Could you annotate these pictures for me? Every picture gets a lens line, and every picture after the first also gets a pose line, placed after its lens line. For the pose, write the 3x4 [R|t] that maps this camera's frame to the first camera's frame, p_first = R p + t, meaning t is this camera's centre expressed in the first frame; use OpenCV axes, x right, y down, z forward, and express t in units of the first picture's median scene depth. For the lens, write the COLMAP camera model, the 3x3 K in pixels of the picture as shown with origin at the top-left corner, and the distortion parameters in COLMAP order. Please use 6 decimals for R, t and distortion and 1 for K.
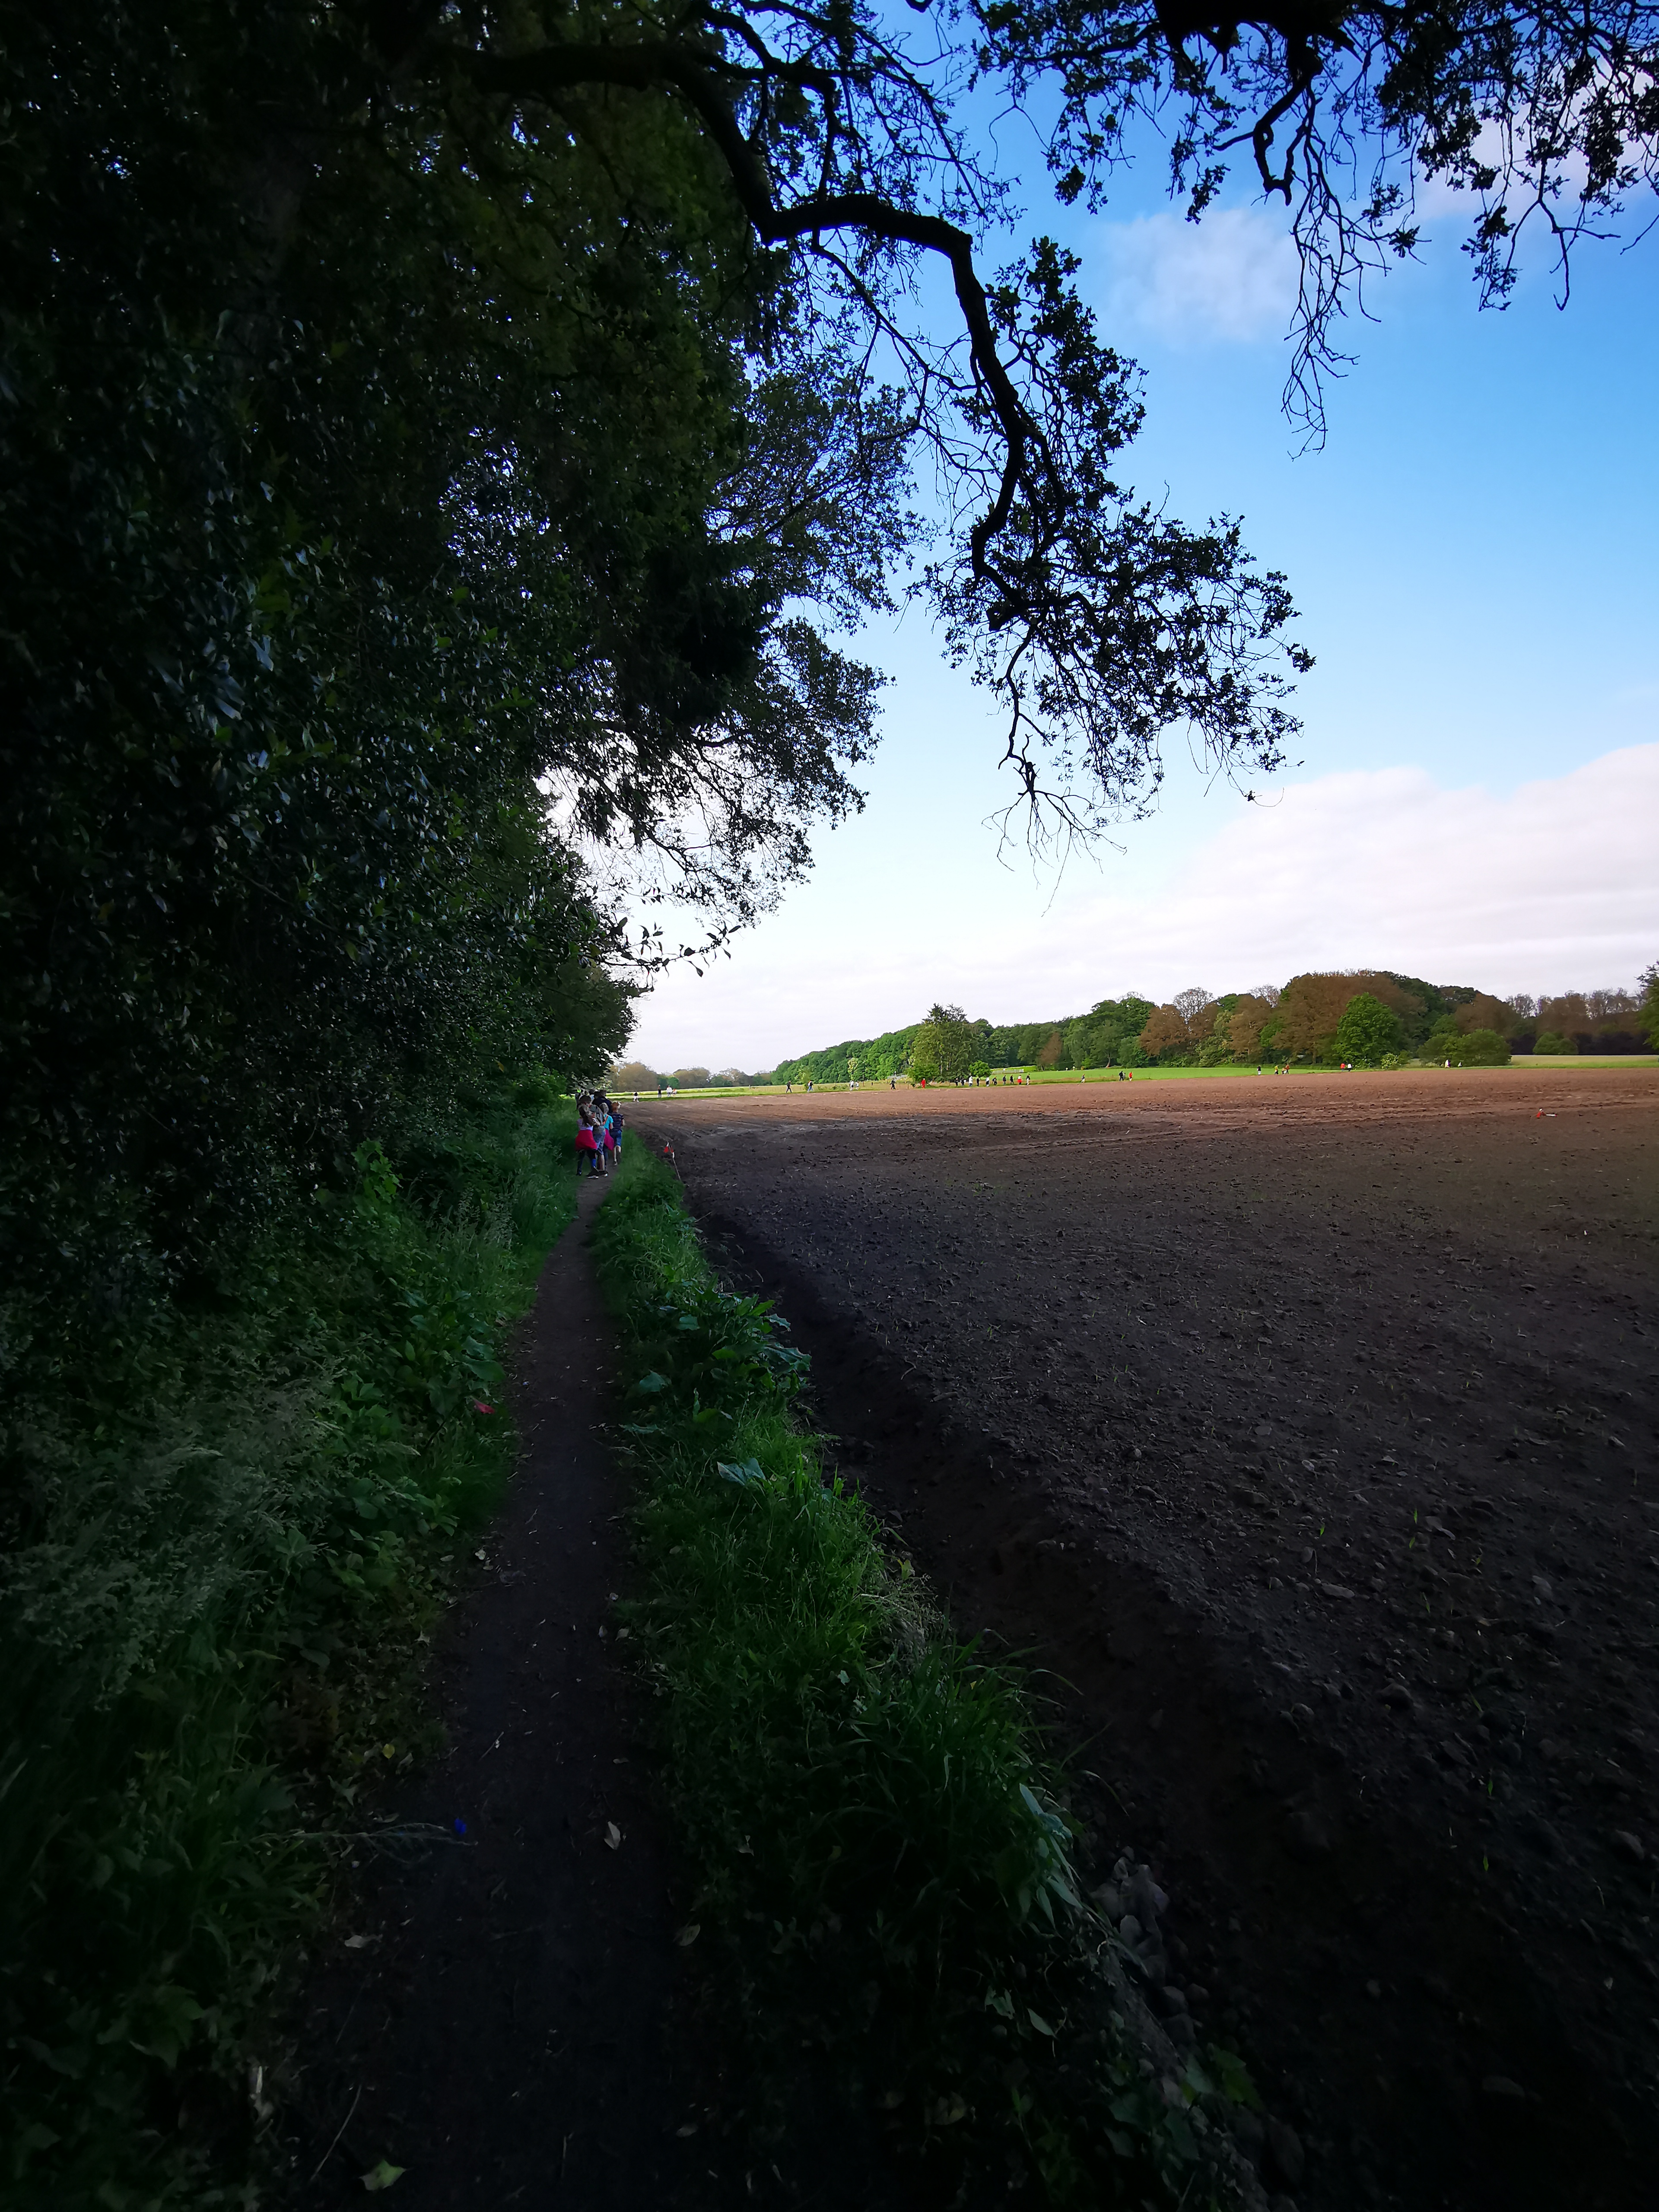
lens RADIAL K [[1039.0, 0, 858.8], [0, 1039.0, 1100.1], [0, 0, 1]] dist [0.007103, -0.000693]
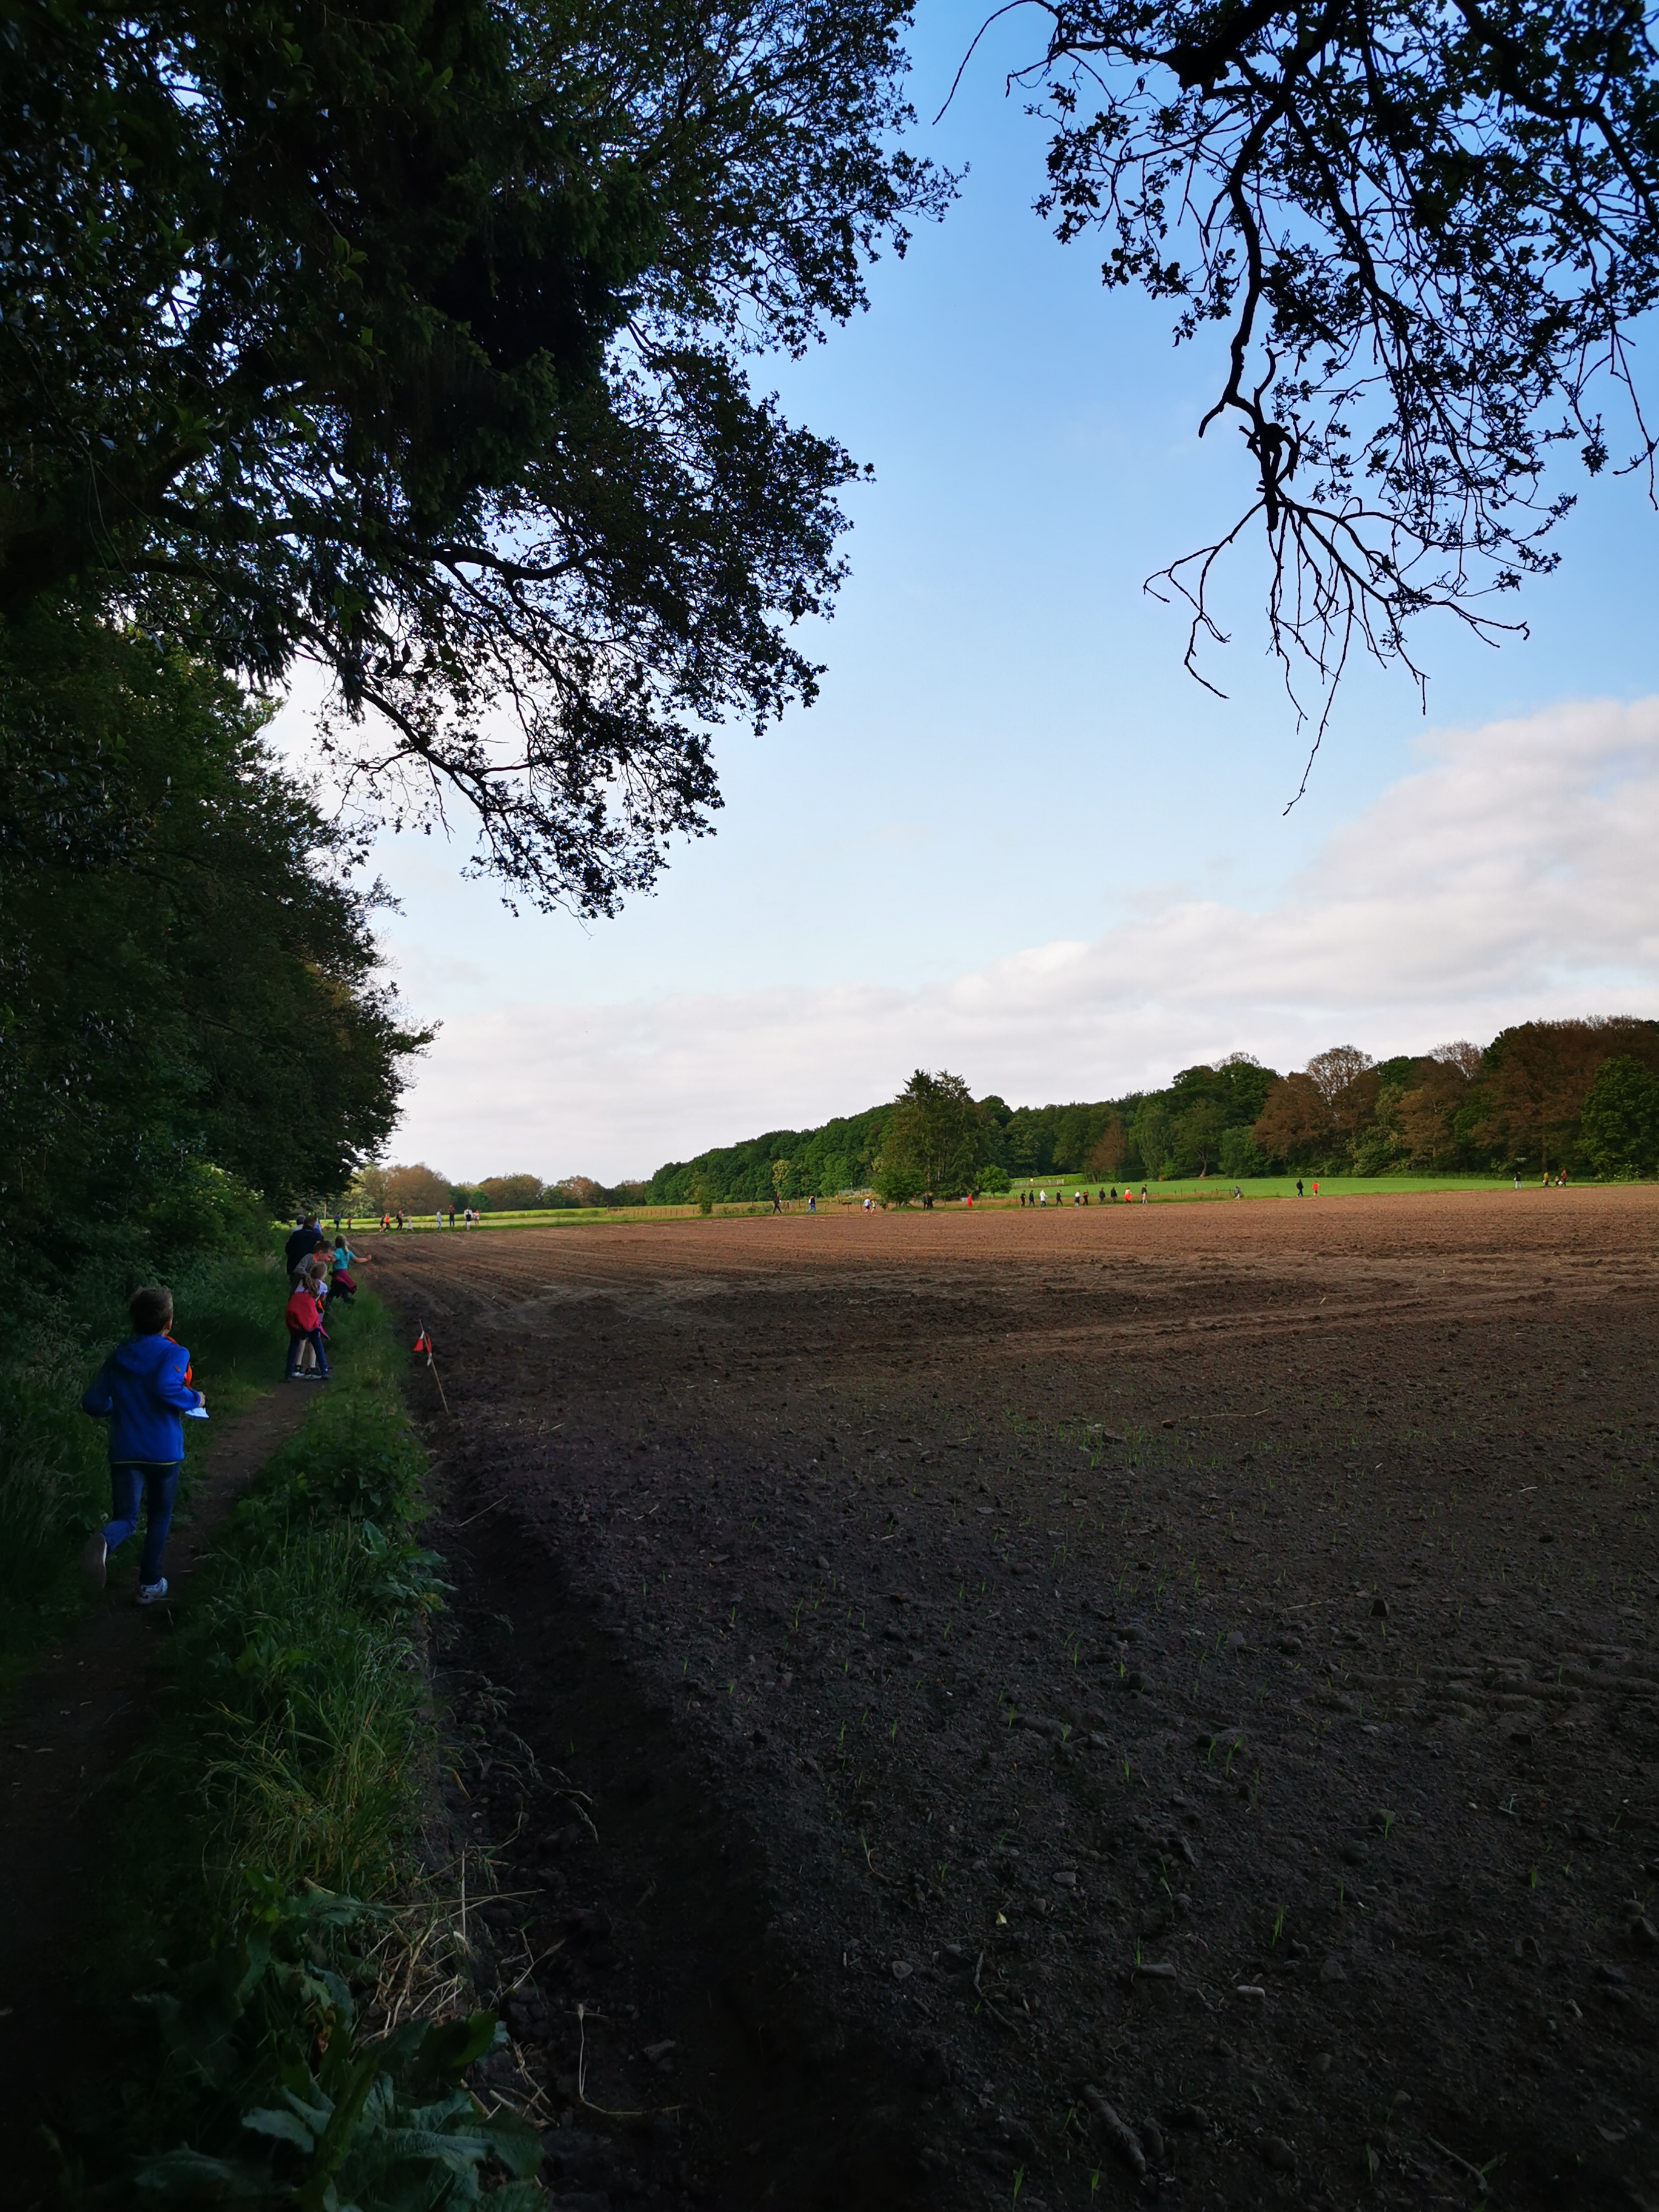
lens RADIAL K [[1710.8, 0, 823.3], [0, 1710.8, 1177.5], [0, 0, 1]] dist [0.011878, 0.007332]
pose [[0.999802, 0.002416, 0.019767, -0.007477], [-0.001812, 0.999534, -0.030485, -0.003452], [-0.019832, 0.030443, 0.999340, 0.110544]]
